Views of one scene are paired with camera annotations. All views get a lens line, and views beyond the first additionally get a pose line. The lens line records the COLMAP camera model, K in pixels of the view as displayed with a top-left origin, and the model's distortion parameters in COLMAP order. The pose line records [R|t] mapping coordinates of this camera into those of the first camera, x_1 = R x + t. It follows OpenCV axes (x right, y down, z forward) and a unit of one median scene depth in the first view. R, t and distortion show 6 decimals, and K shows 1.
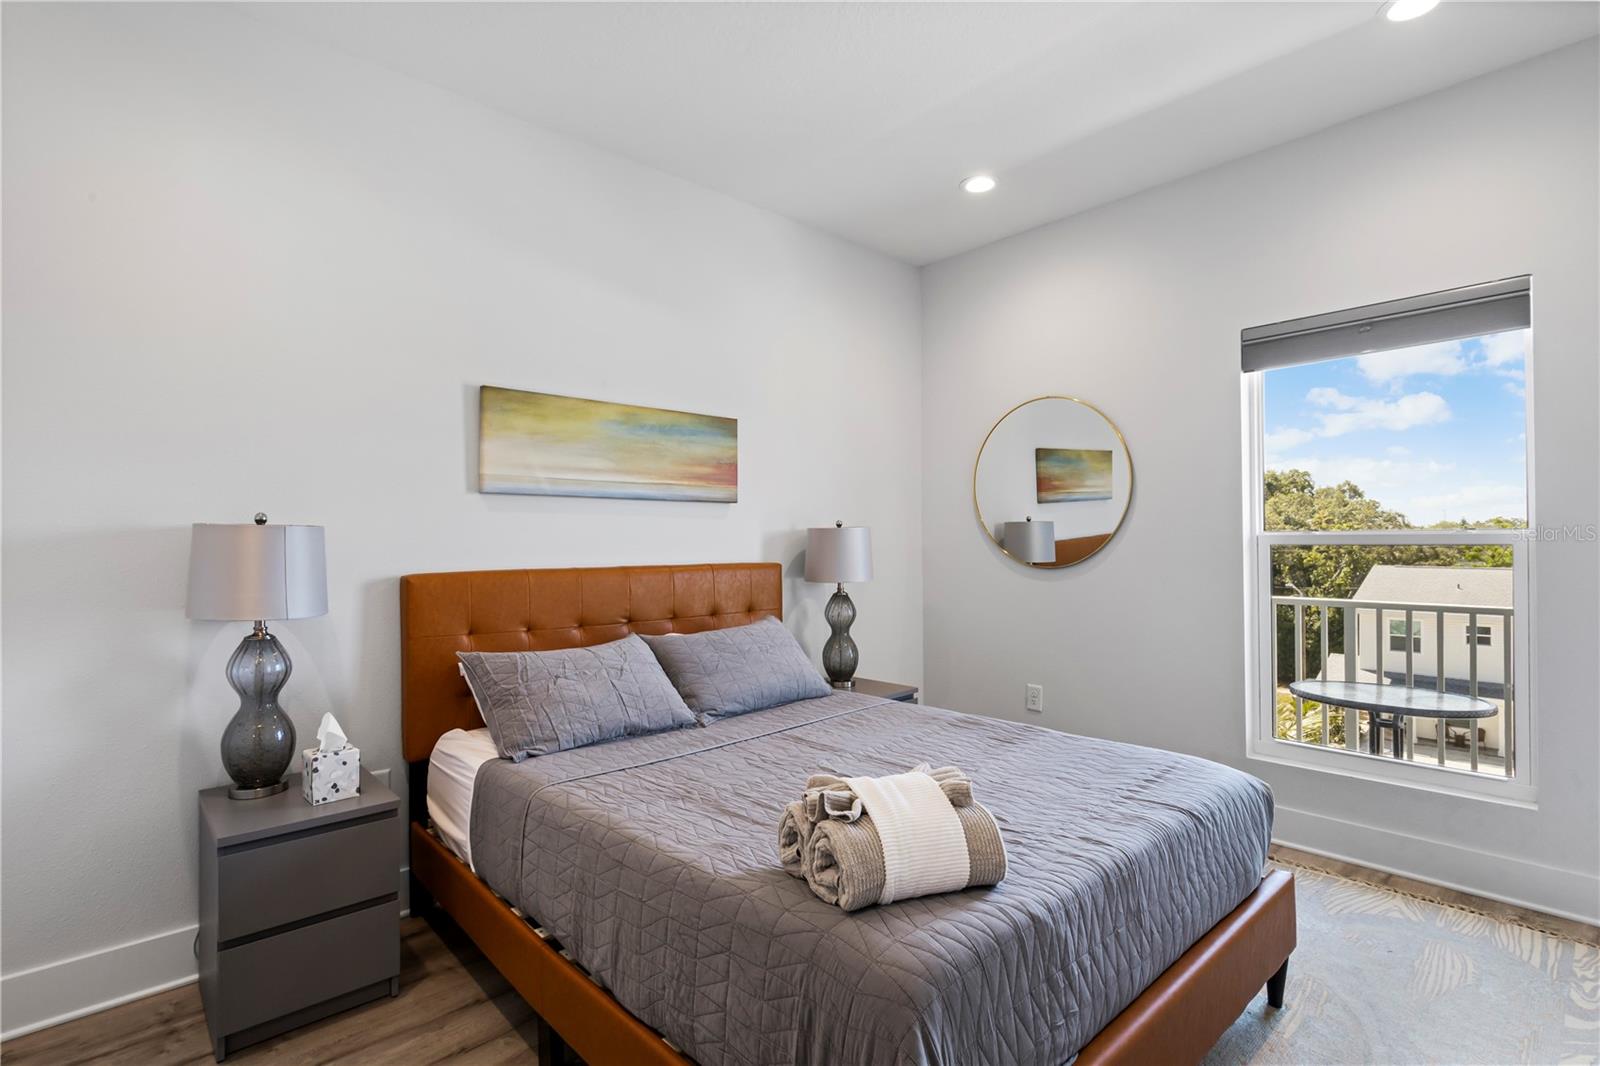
lens RADIAL K [[763.7, 0, 809.6], [0, 763.7, 532.8], [0, 0, 1]] dist [-0.022882, 0.001094]
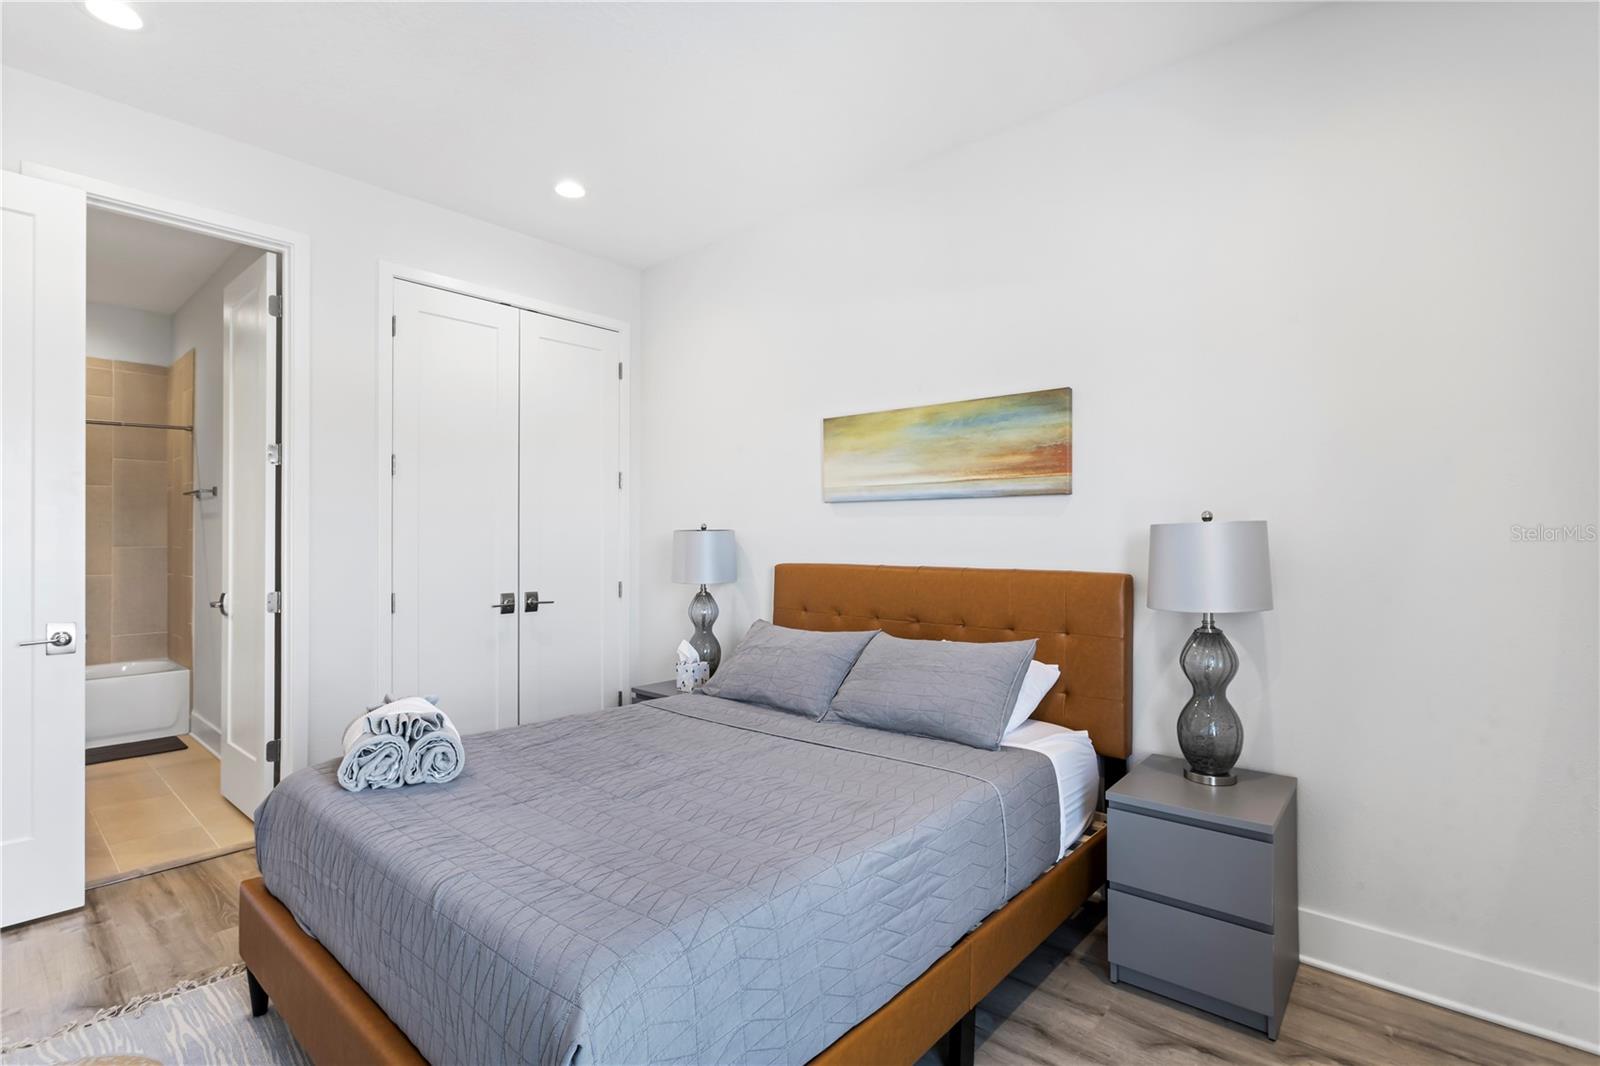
lens RADIAL K [[763.7, 0, 806.6], [0, 763.7, 530.7], [0, 0, 1]] dist [-0.022882, 0.001094]
pose [[0.106459, -0.014130, -0.994217, 0.705536], [-0.002457, 0.999892, -0.014474, 0.010965], [0.994314, 0.003983, 0.106413, 0.703881]]
